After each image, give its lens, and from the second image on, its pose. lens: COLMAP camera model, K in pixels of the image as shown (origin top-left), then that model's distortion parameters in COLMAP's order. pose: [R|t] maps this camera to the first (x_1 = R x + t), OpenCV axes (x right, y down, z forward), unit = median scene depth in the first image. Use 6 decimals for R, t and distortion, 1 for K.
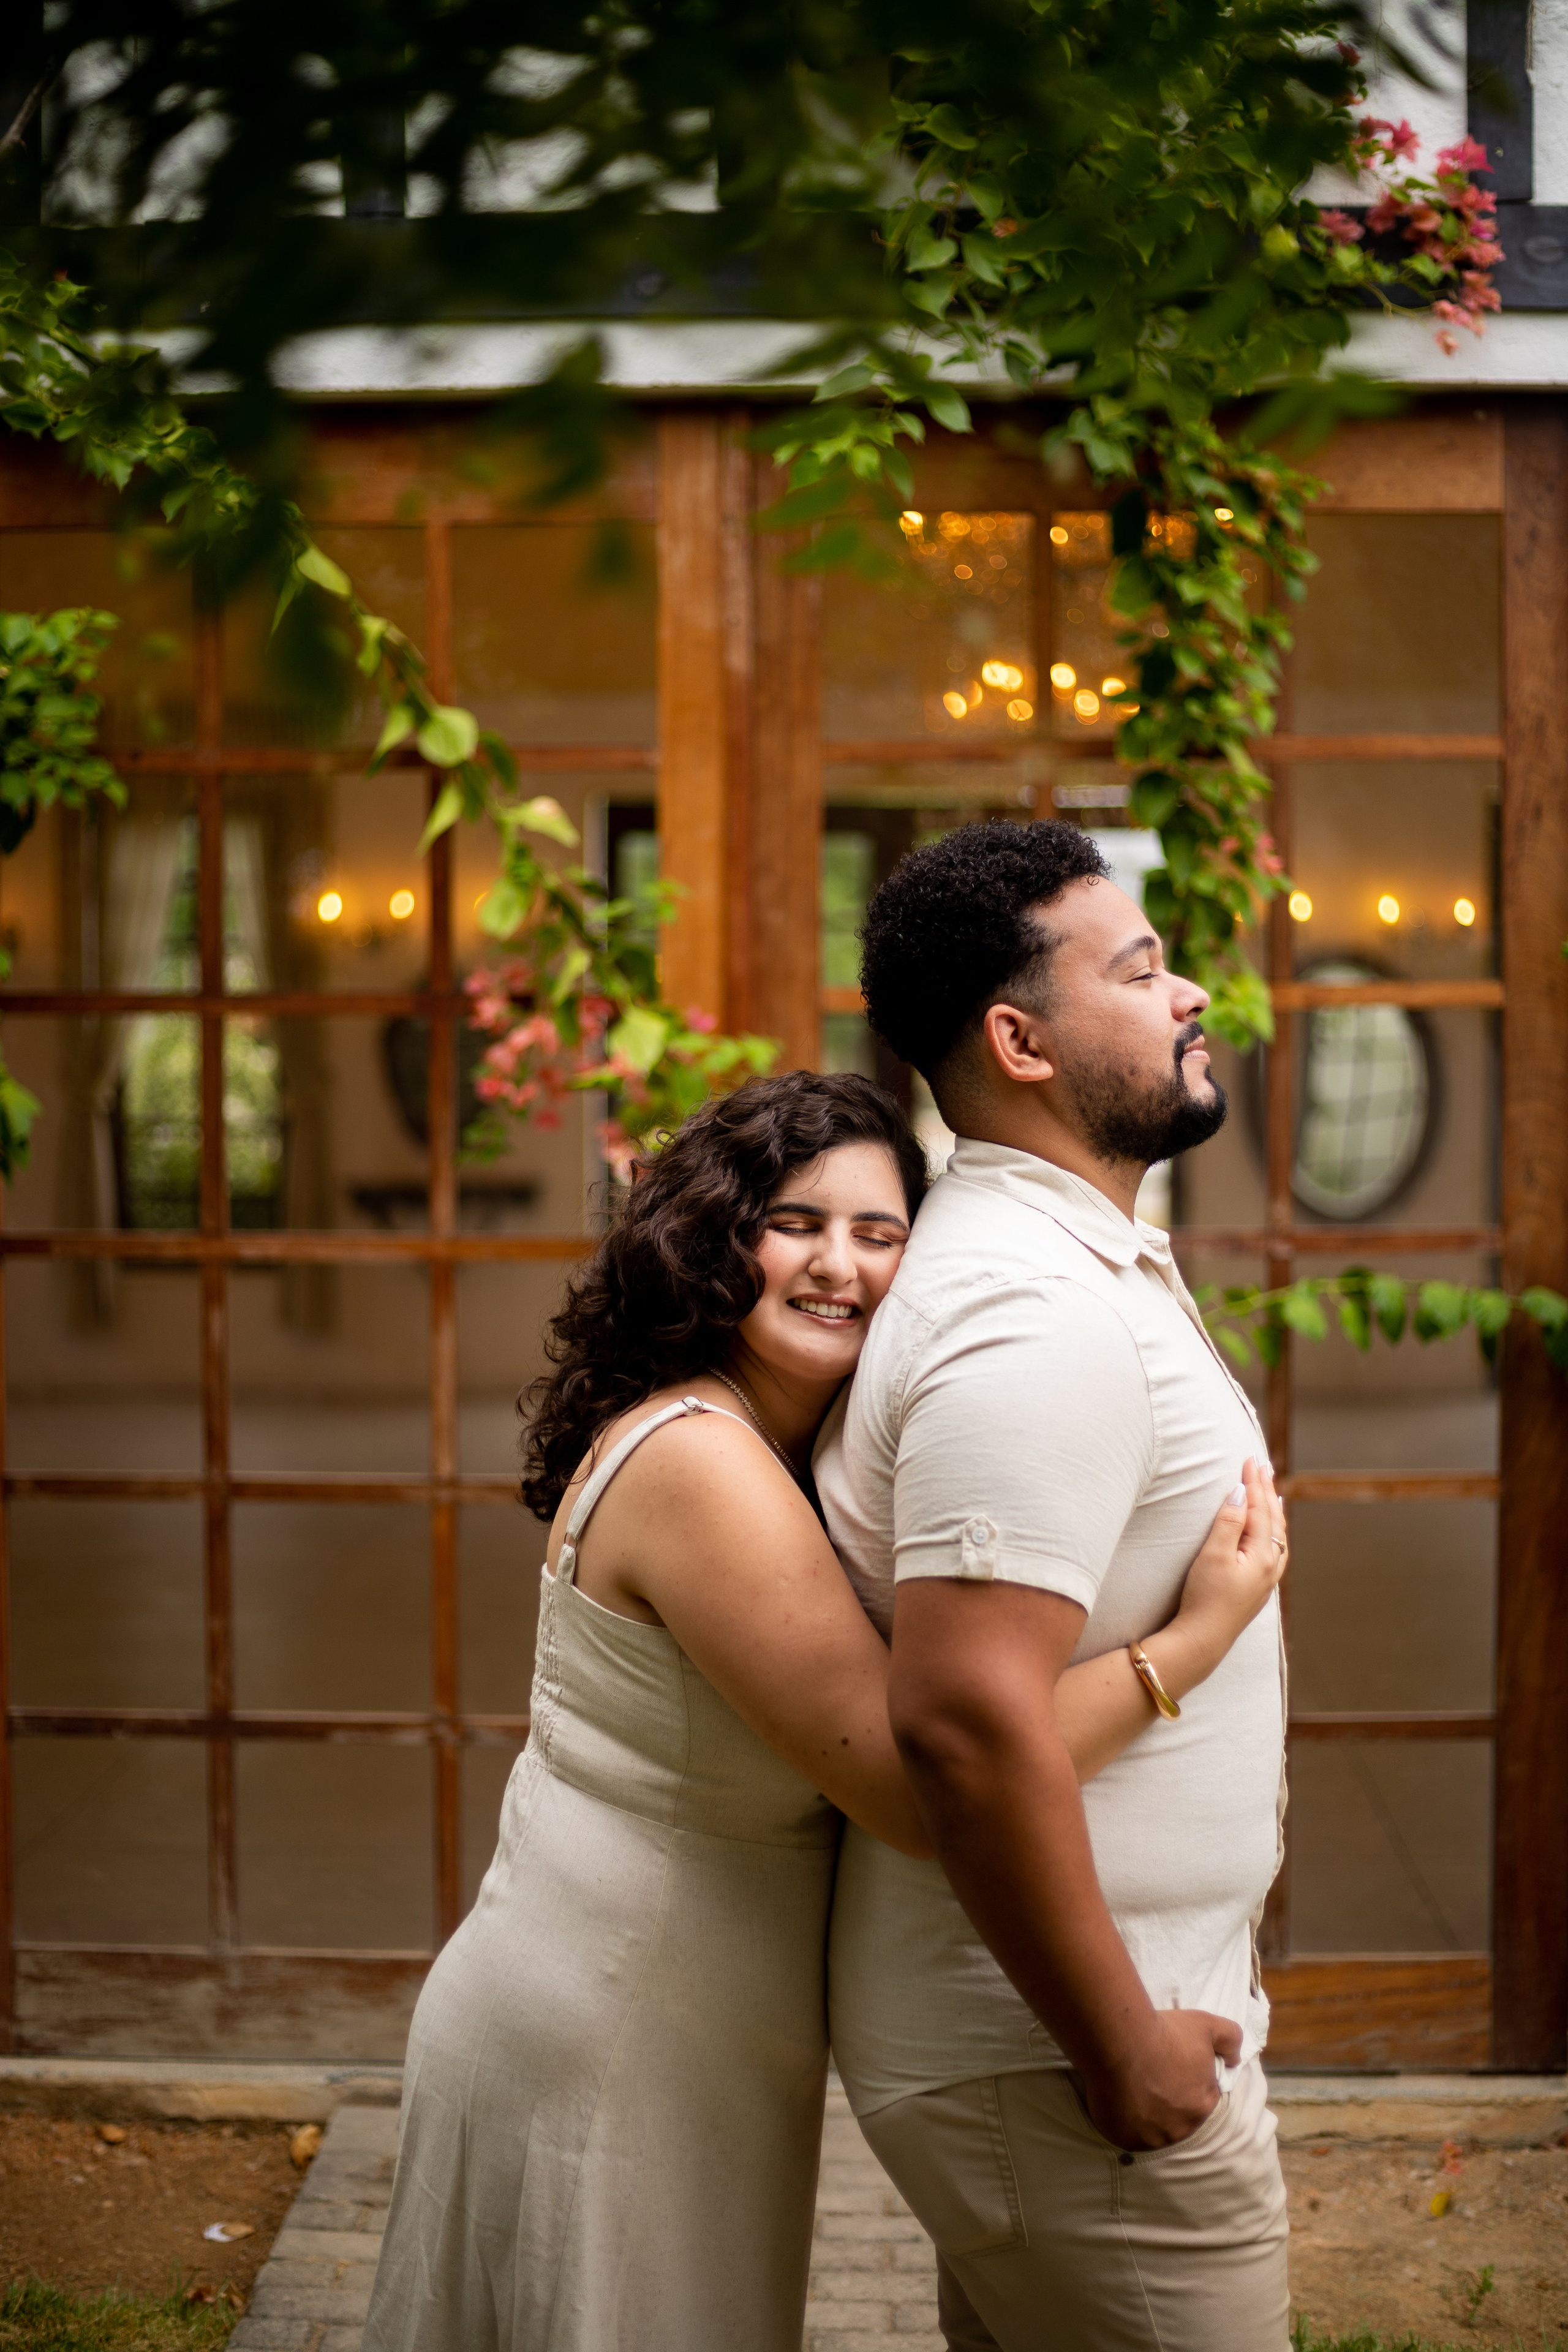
lens RADIAL K [[3320.0, 0, 778.9], [0, 3320.0, 1235.3], [0, 0, 1]] dist [-0.034833, -0.069867]
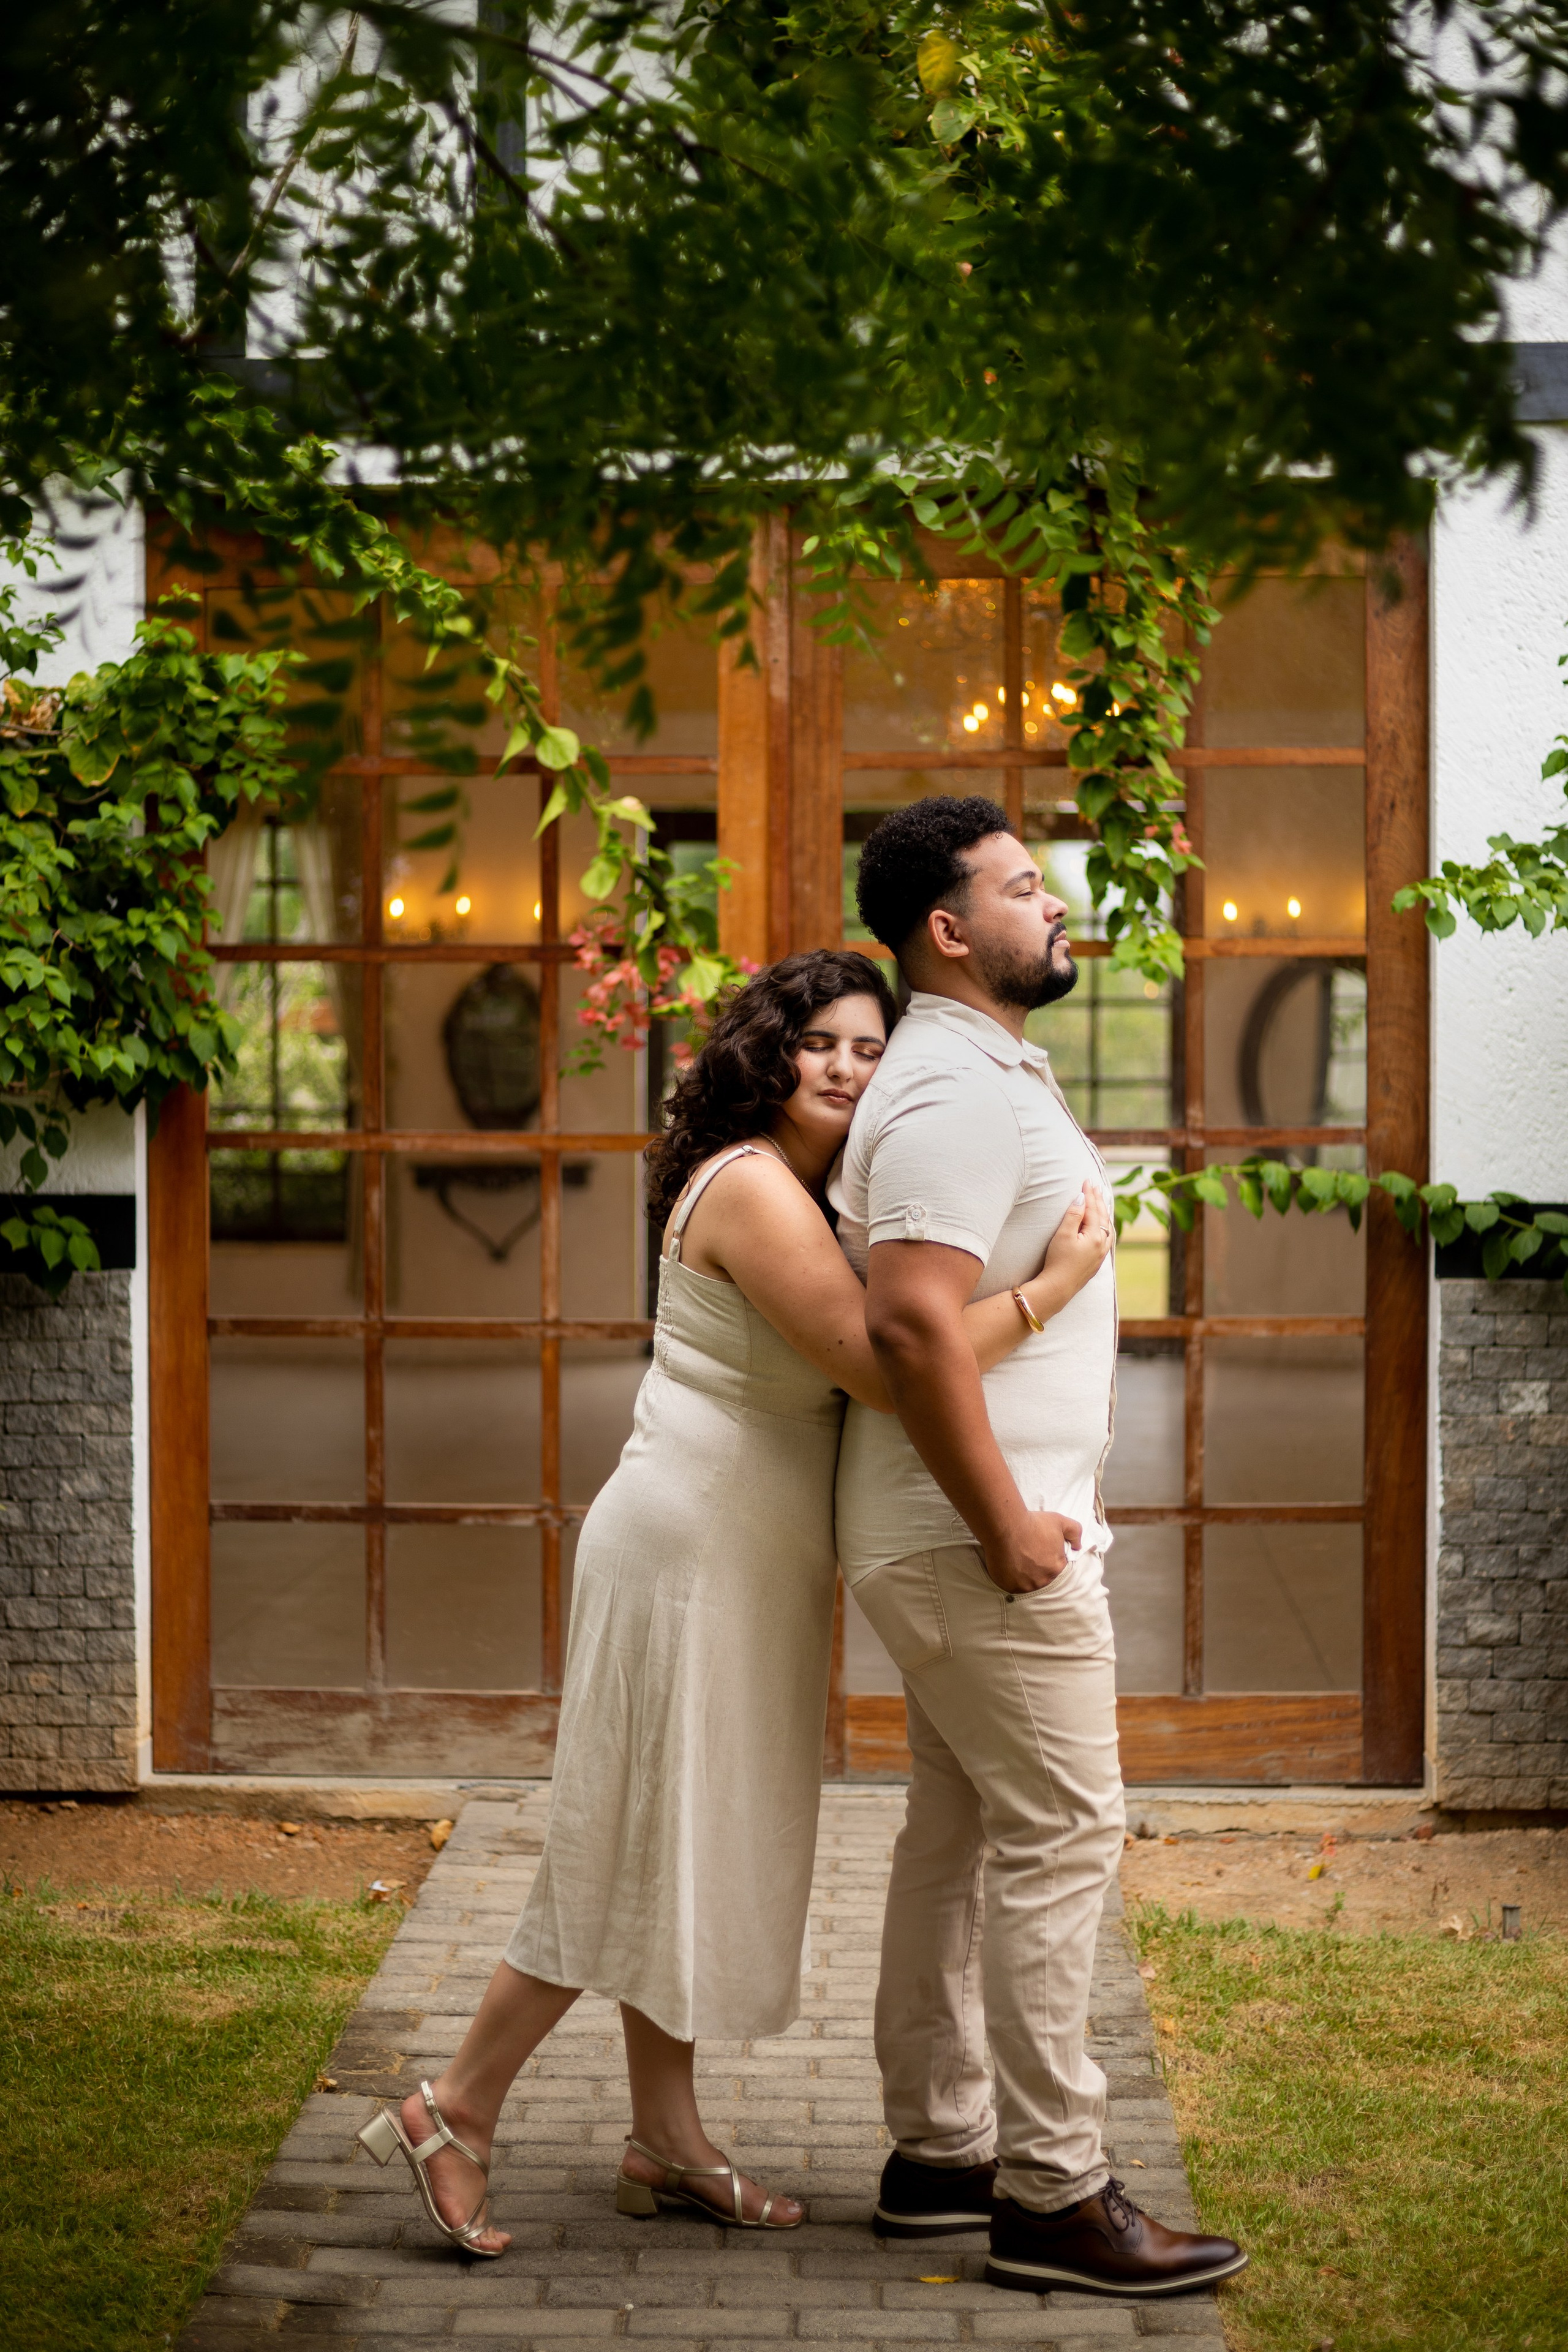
lens RADIAL K [[3418.5, 0, 784.0], [0, 3418.5, 1176.0], [0, 0, 1]] dist [-0.002461, -0.004006]
pose [[0.999958, 0.001826, -0.008986, 0.002267], [-0.002034, 0.999727, -0.023256, 0.049922], [0.008941, 0.023274, 0.999689, -0.347051]]
